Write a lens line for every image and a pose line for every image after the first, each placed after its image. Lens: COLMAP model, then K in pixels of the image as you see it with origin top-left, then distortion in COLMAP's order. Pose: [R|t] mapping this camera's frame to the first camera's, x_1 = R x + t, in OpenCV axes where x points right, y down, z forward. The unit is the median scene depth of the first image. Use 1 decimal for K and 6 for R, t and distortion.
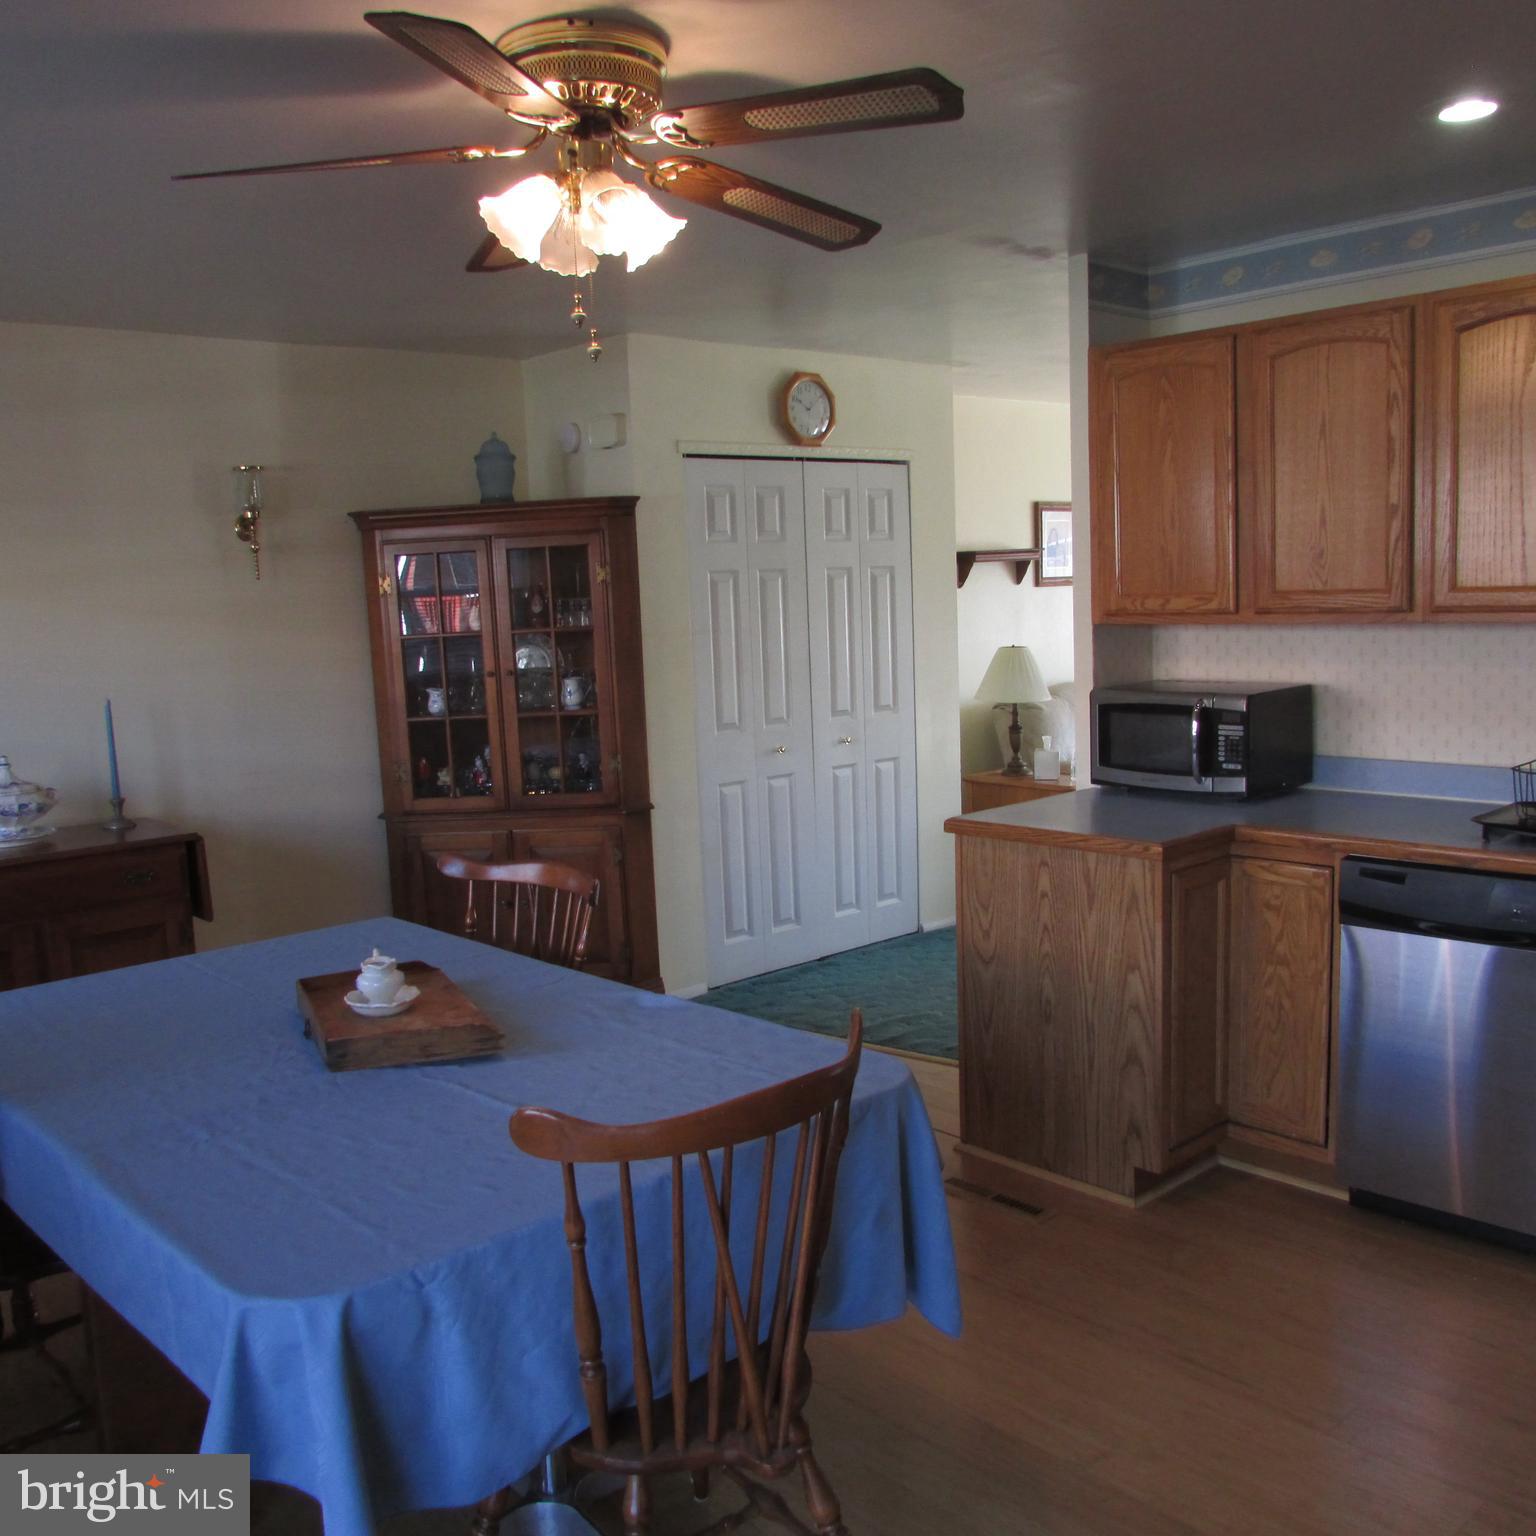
lens RADIAL K [[1468.2, 0, 782.3], [0, 1468.2, 771.1], [0, 0, 1]] dist [-0.037226, 0.000000]
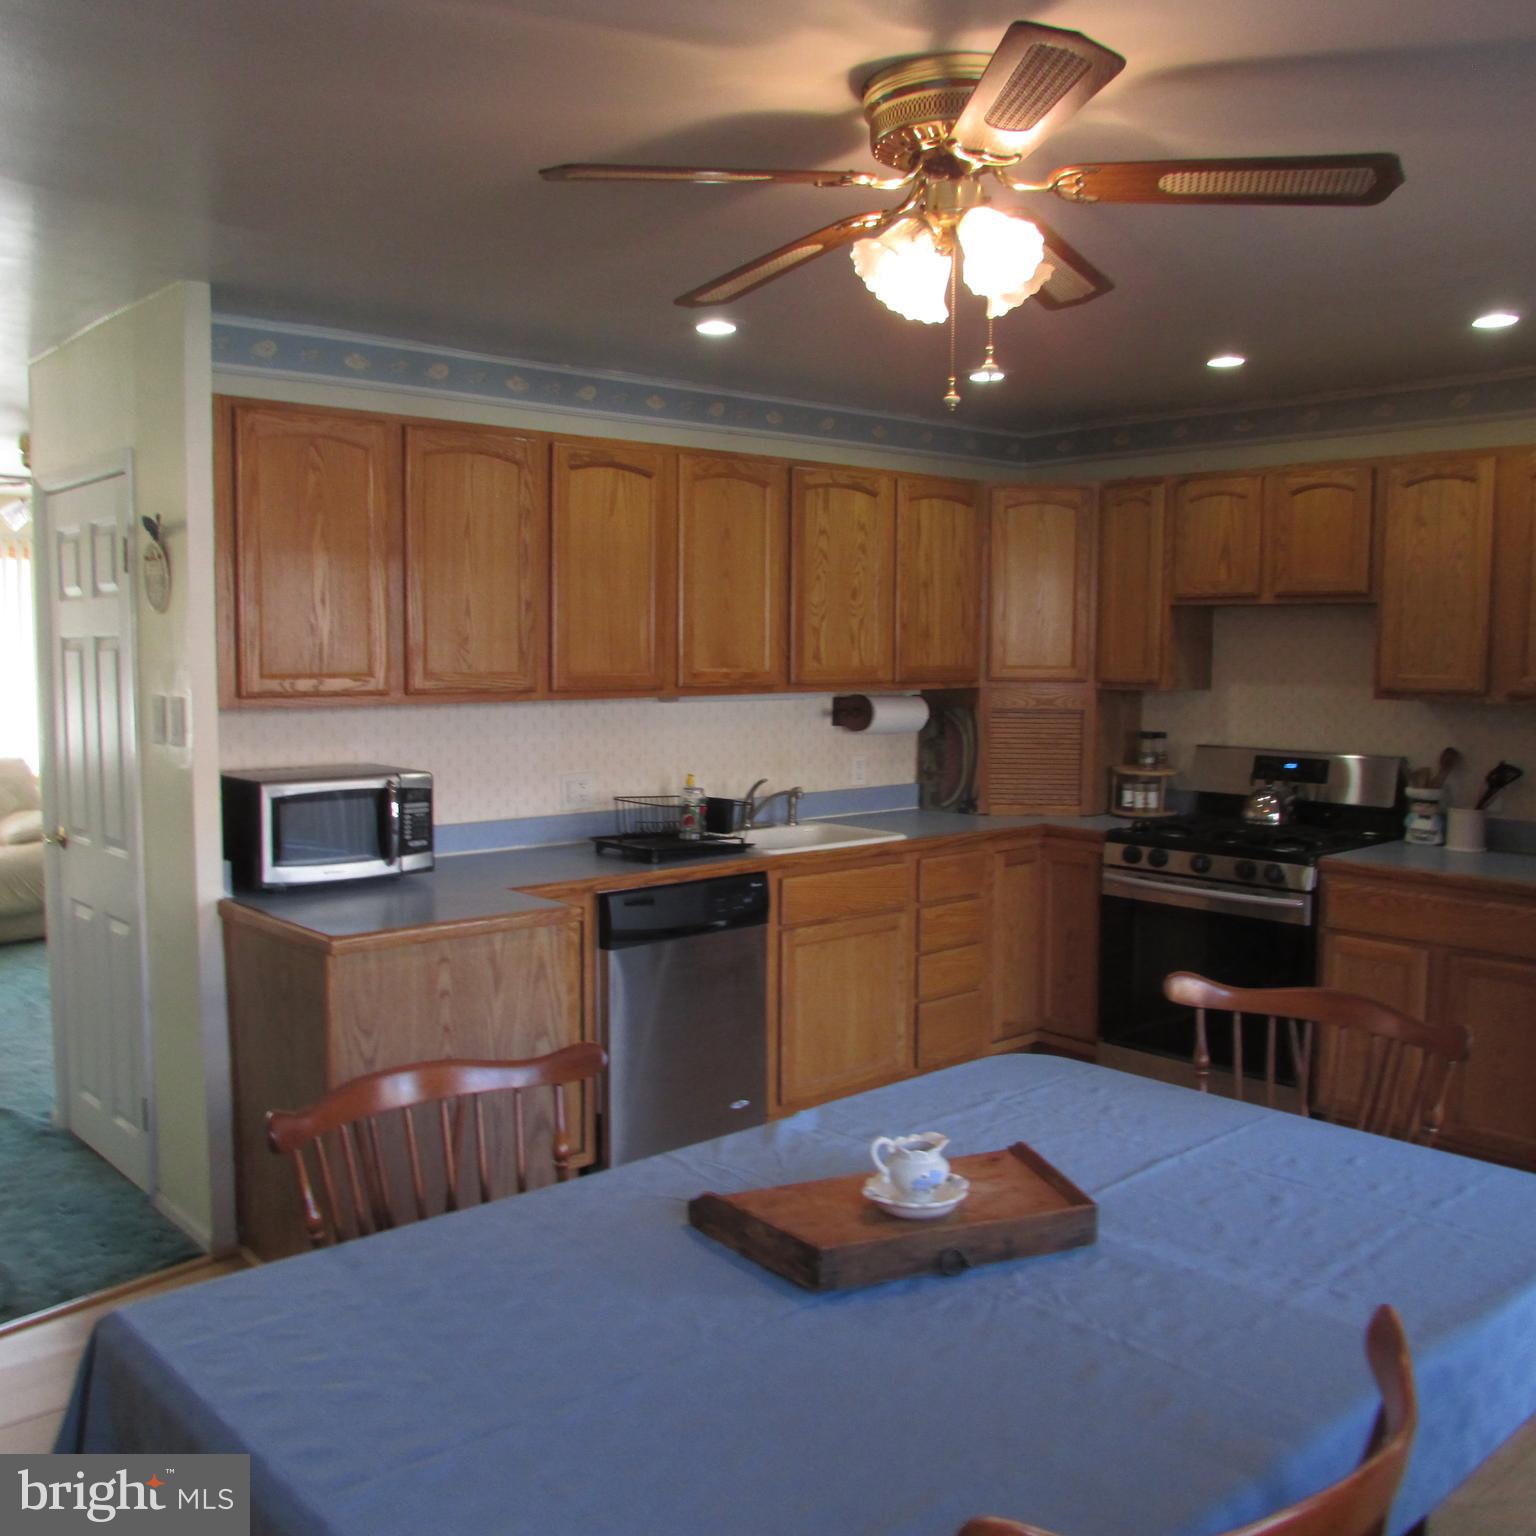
lens RADIAL K [[1468.2, 0, 763.4], [0, 1468.2, 767.3], [0, 0, 1]] dist [-0.037226, 0.000000]
pose [[0.021189, -0.044174, 0.998799, -0.724543], [0.118467, 0.992096, 0.041365, -0.071107], [-0.992732, 0.117449, 0.026255, 0.742844]]
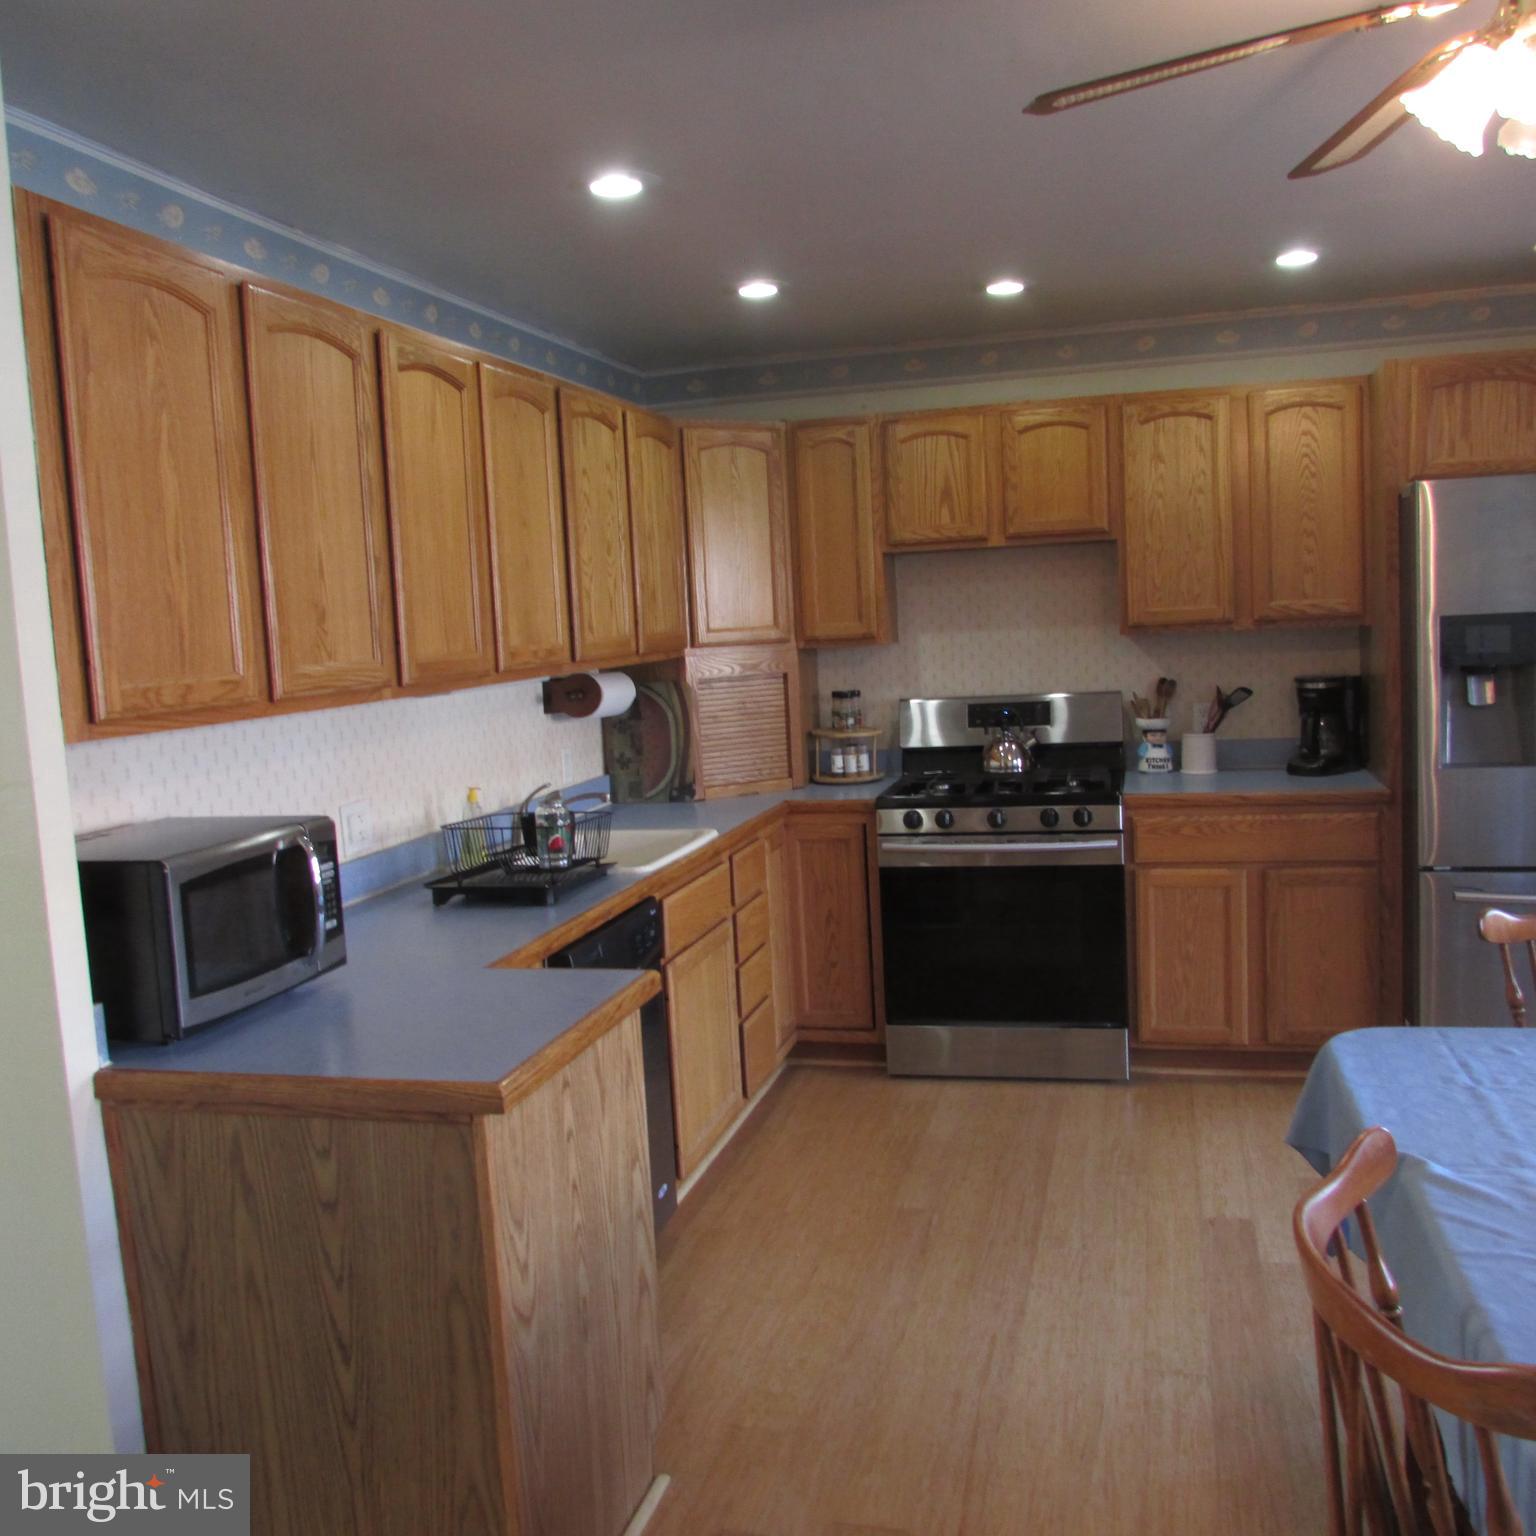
lens RADIAL K [[1468.2, 0, 760.7], [0, 1468.2, 767.4], [0, 0, 1]] dist [-0.037226, 0.000000]
pose [[-0.533788, -0.018653, 0.845413, -0.371345], [0.179537, 0.974464, 0.134859, -0.130985], [-0.826340, 0.223769, -0.516808, 1.192340]]
